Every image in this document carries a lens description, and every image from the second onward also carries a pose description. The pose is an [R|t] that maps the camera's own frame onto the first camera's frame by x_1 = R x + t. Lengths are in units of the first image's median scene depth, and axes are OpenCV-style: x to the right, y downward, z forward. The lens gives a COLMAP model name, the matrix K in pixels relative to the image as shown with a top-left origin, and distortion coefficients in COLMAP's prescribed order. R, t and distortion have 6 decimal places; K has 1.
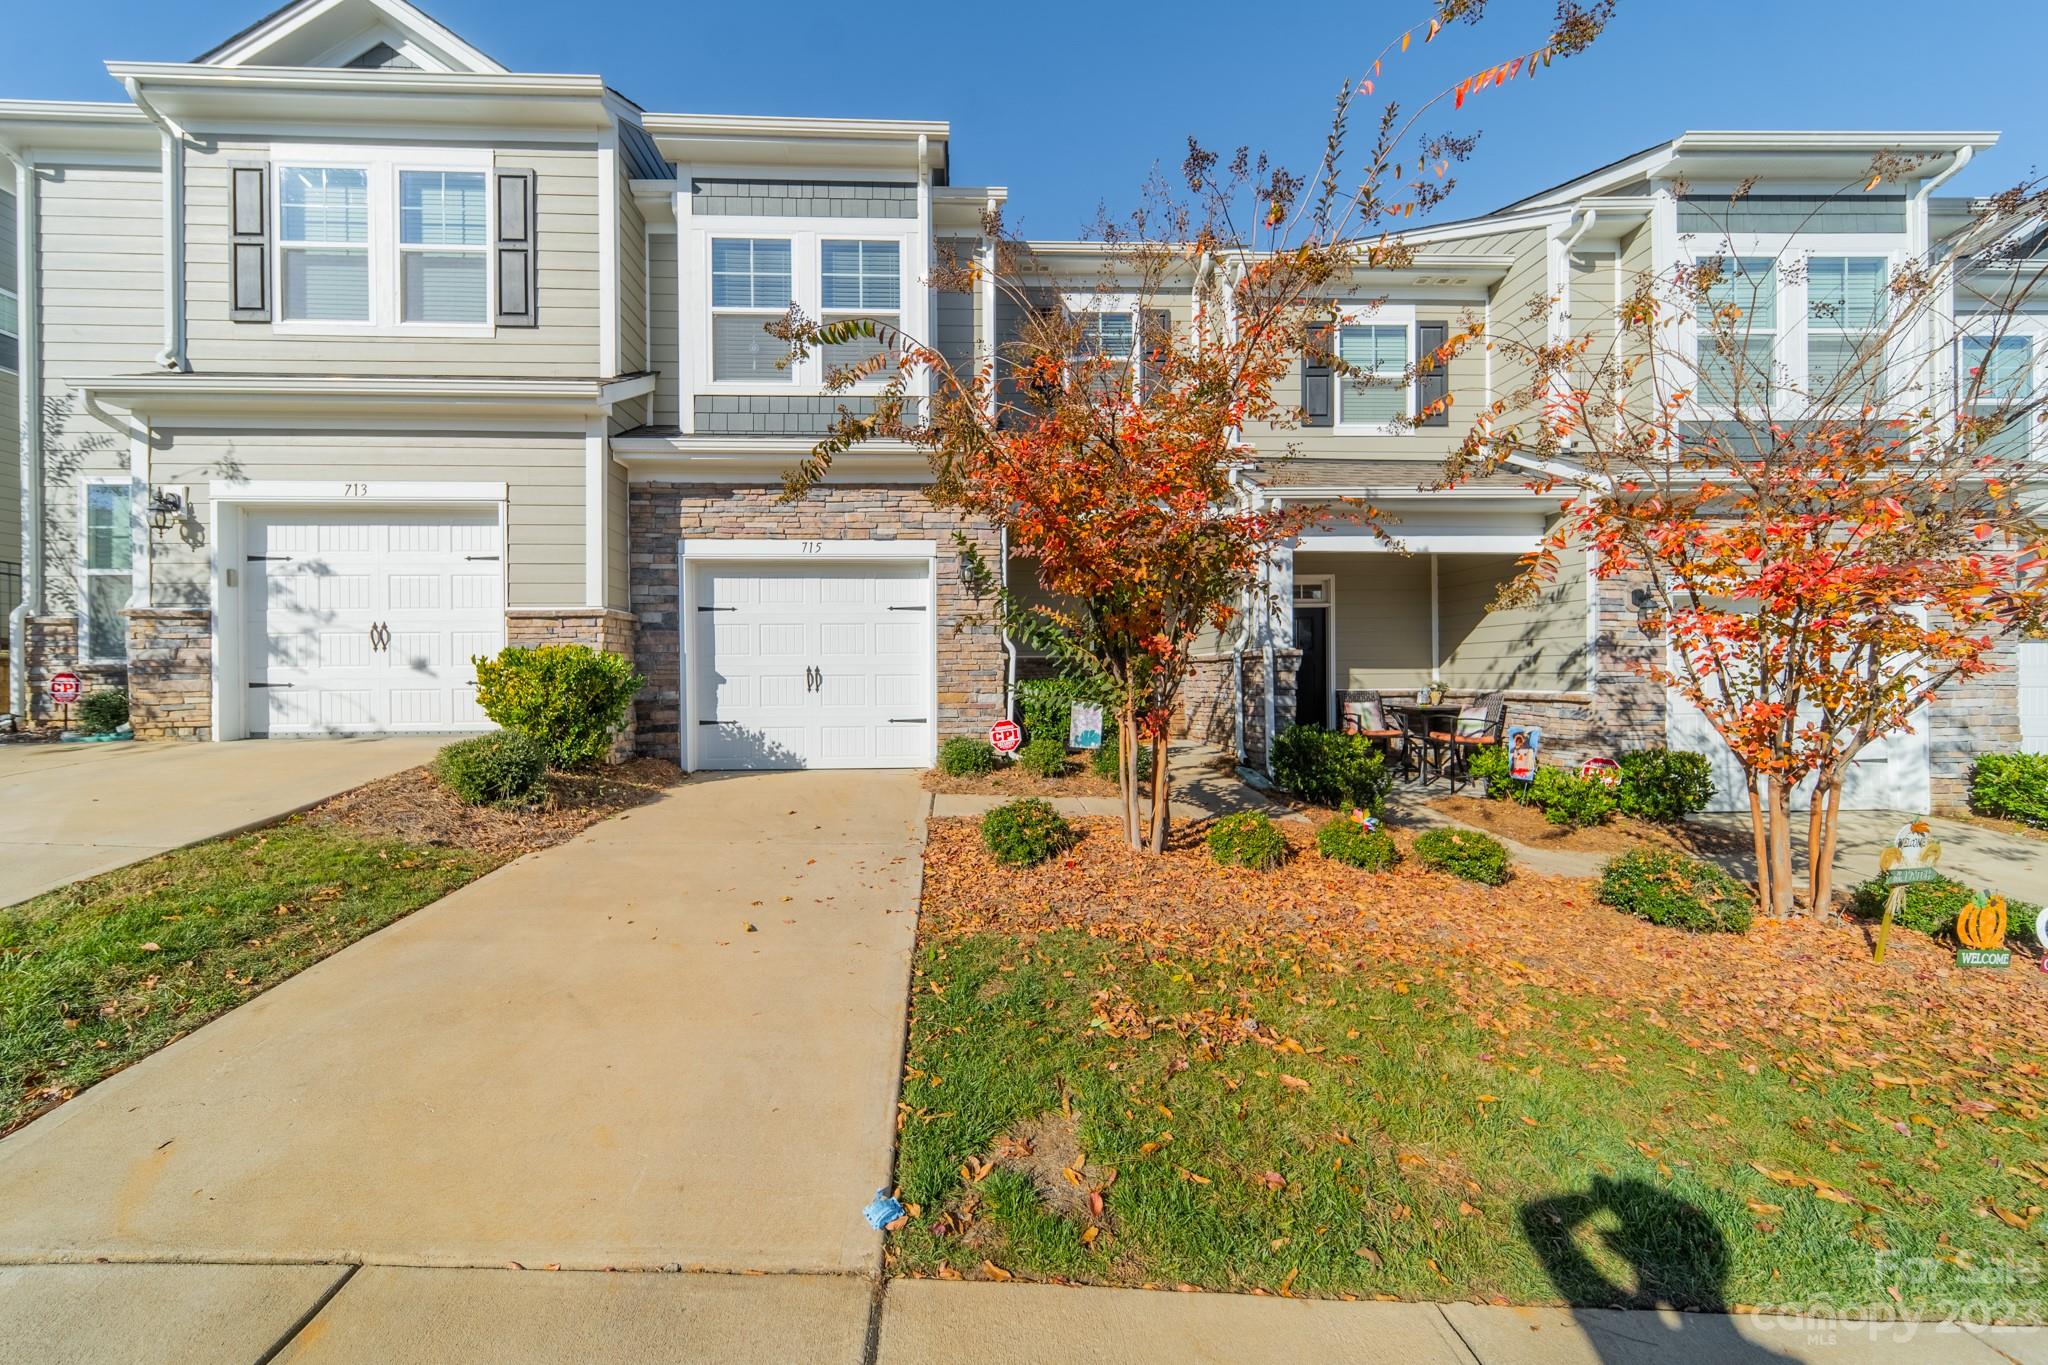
lens RADIAL K [[735.8, 0, 1059.6], [0, 735.8, 678.0], [0, 0, 1]] dist [0.008925, -0.000341]
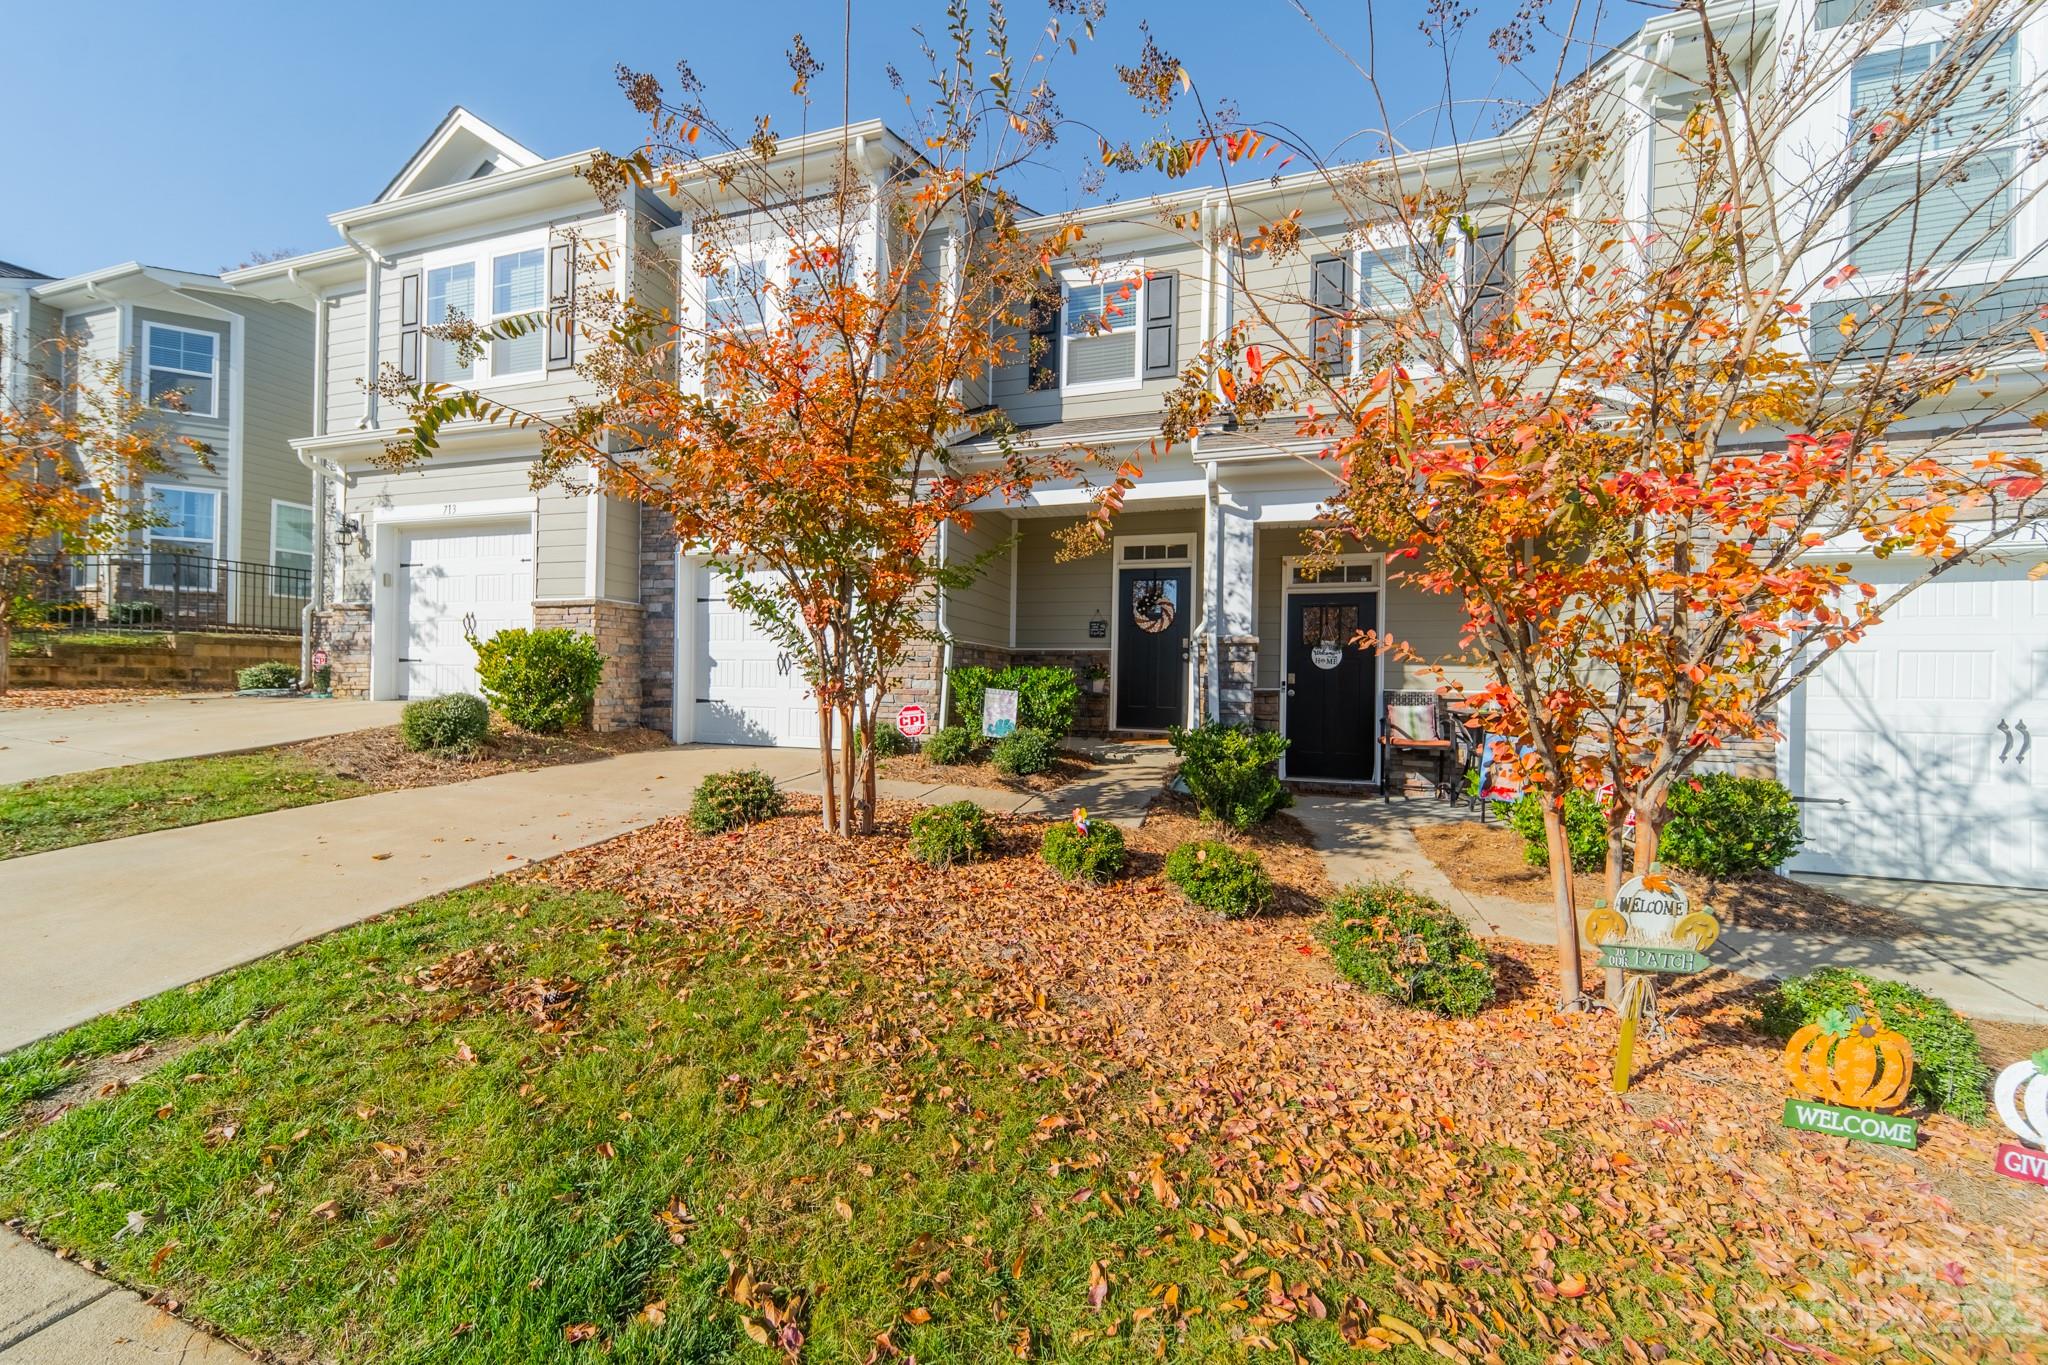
lens RADIAL K [[735.8, 0, 1023.9], [0, 735.8, 679.1], [0, 0, 1]] dist [0.008925, -0.000341]
pose [[0.943045, 0.020137, -0.332054, 0.408891], [-0.021648, 0.999765, -0.000850, 0.020078], [0.331959, 0.007990, 0.943260, 0.112578]]
